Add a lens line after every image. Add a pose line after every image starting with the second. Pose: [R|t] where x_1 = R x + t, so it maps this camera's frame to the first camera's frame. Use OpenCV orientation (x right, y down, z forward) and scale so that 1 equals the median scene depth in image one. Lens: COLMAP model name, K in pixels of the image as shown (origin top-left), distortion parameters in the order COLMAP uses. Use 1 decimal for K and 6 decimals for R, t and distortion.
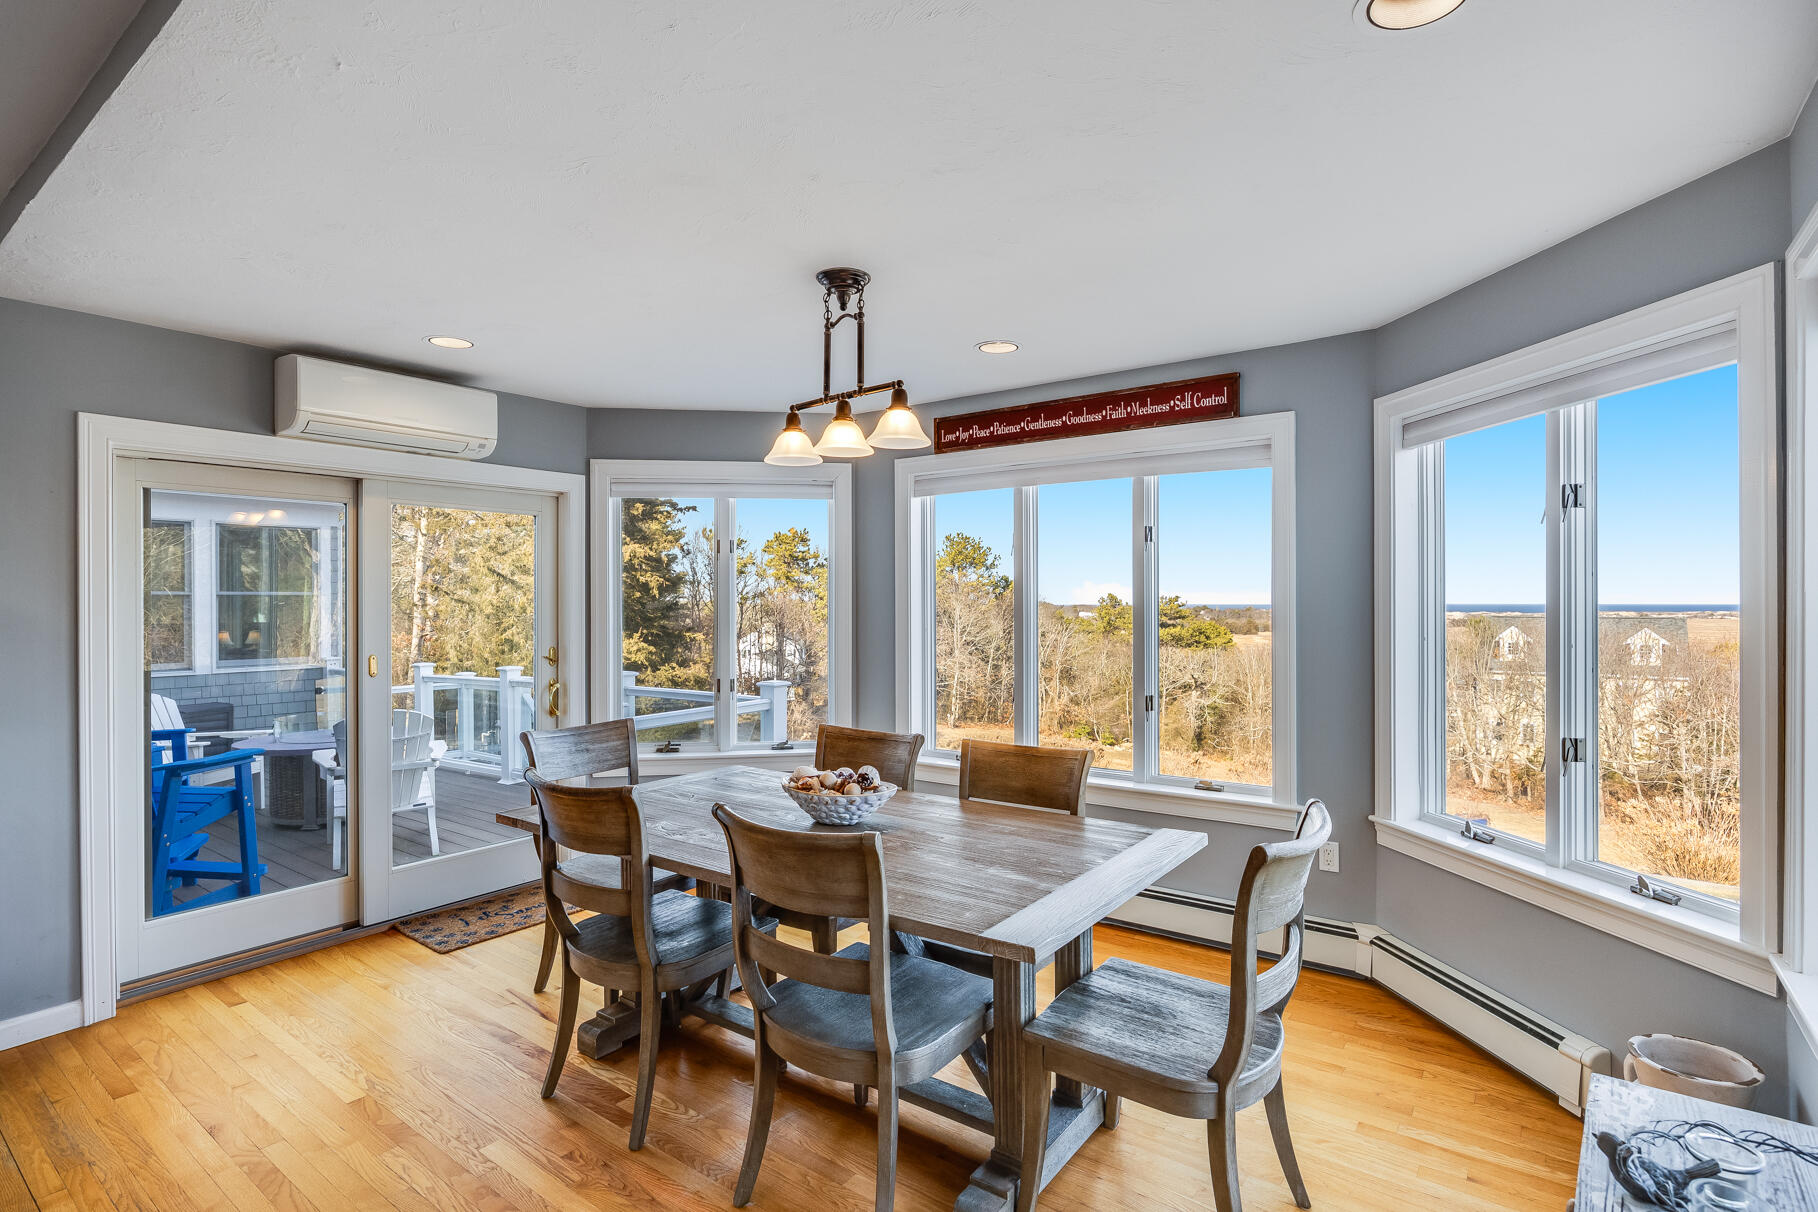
lens RADIAL K [[894.0, 0, 909.0], [0, 894.0, 606.0], [0, 0, 1]] dist [-0.001924, 0.000173]
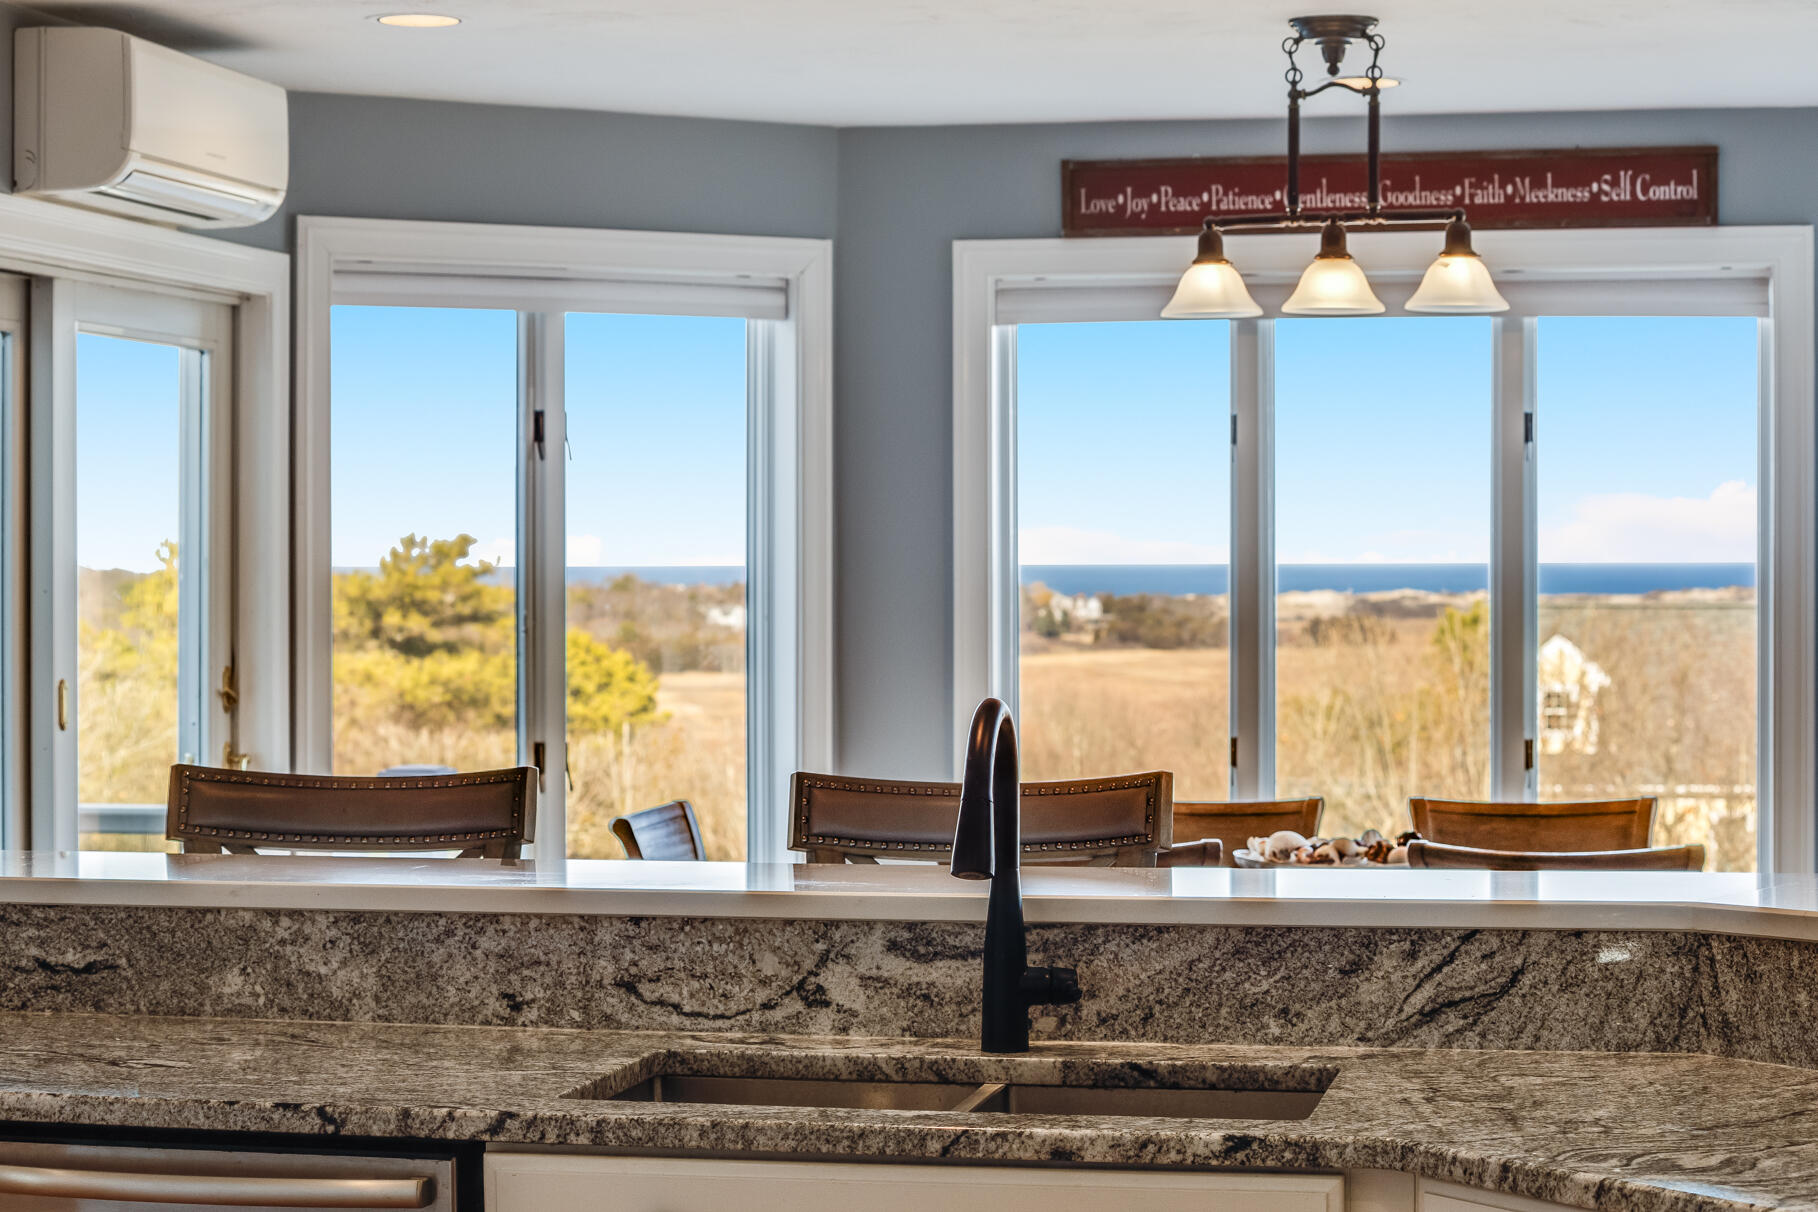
lens RADIAL K [[3786.4, 0, 909.4], [0, 3786.4, 530.2], [0, 0, 1]] dist [-0.075878, -0.236231]
pose [[0.902768, 0.001675, 0.430124, -1.090987], [0.003324, 0.999935, -0.010872, 0.001761], [-0.430115, 0.011245, 0.902704, -0.896727]]
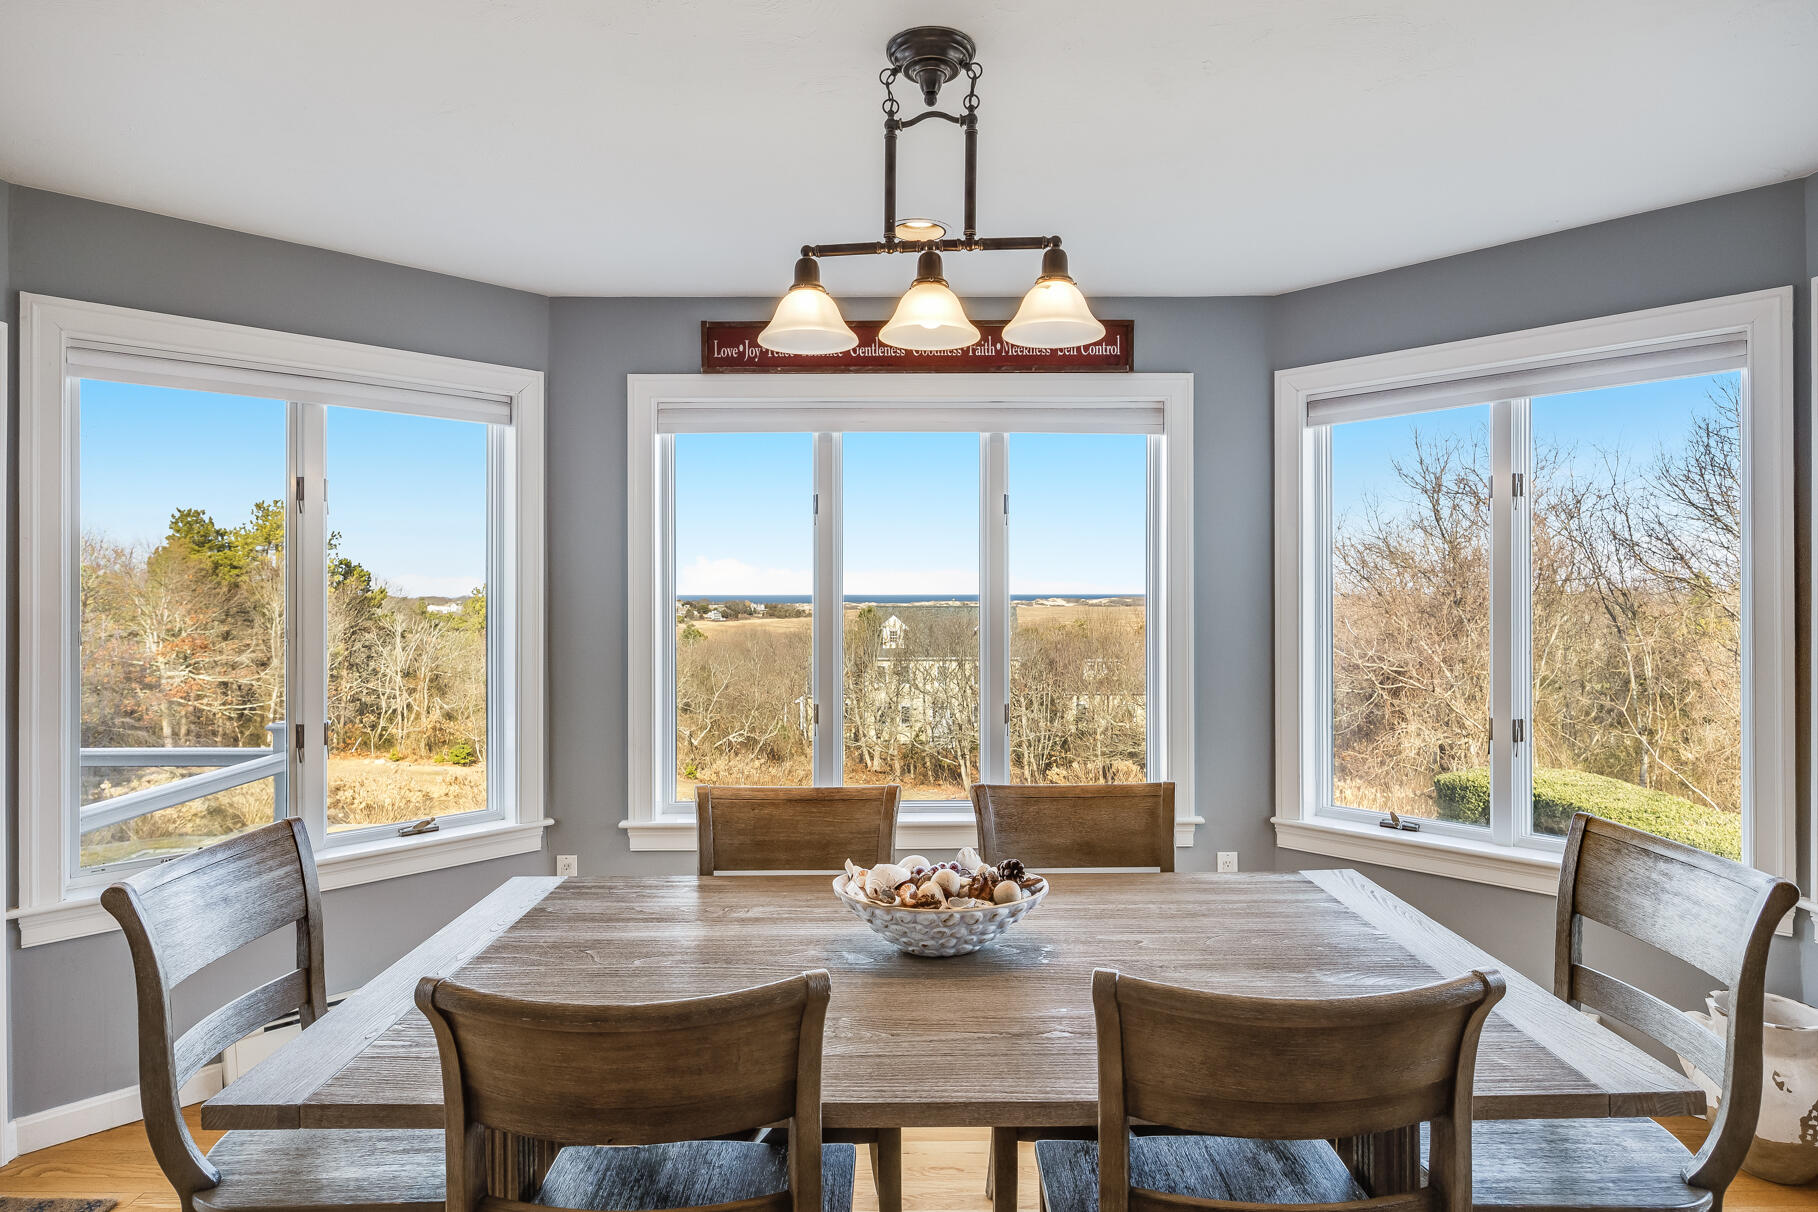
lens RADIAL K [[1006.7, 0, 911.0], [0, 1006.7, 595.7], [0, 0, 1]] dist [0.000375, 0.000215]
pose [[0.802159, -0.002218, 0.597107, -0.377832], [0.003420, 0.999994, -0.000881, 0.002922], [-0.597101, 0.002749, 0.802161, 0.351424]]
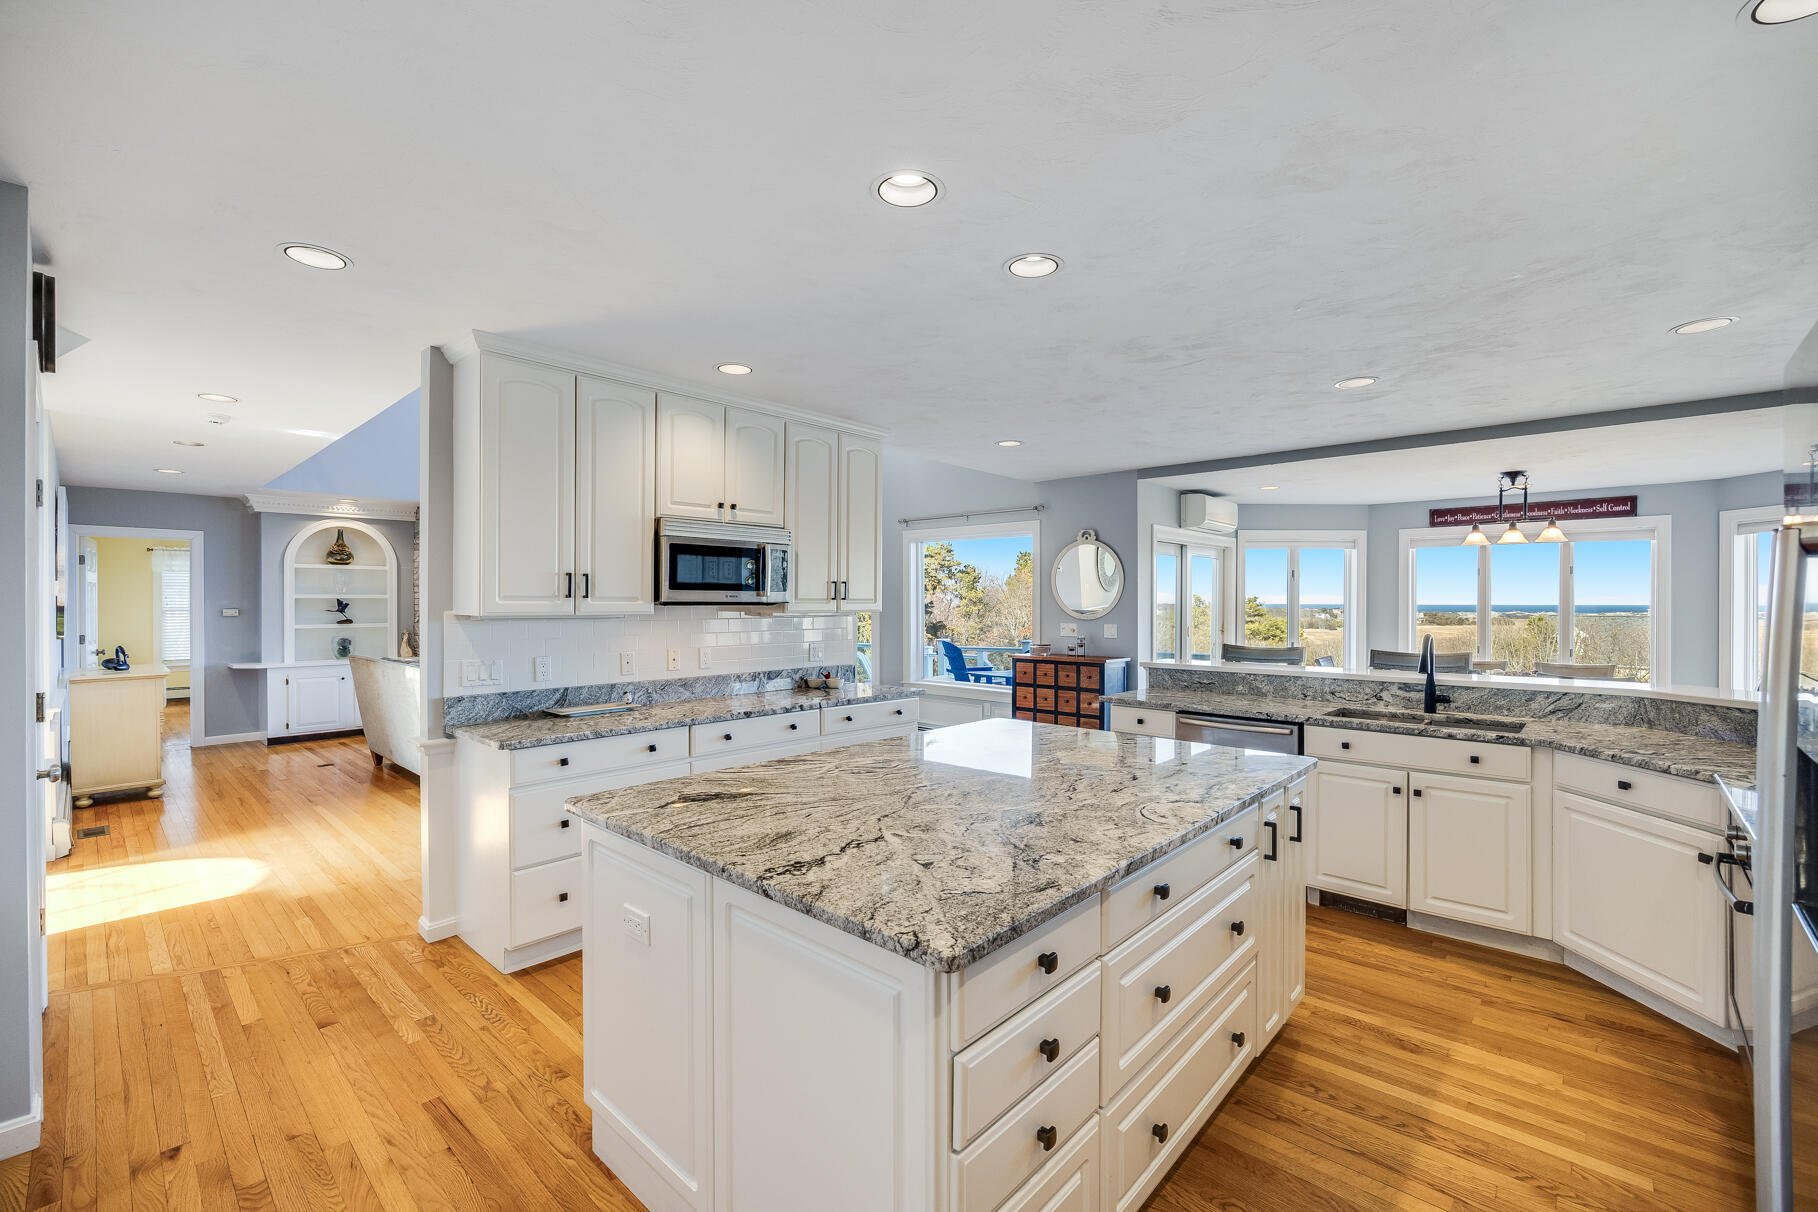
lens RADIAL K [[766.5, 0, 909.0], [0, 766.5, 606.0], [0, 0, 1]] dist [-0.005574, -0.000105]
pose [[0.995277, 0.002668, -0.097044, -1.170859], [-0.002497, 0.999995, 0.001892, 0.002328], [0.097048, -0.001641, 0.995278, -0.967678]]
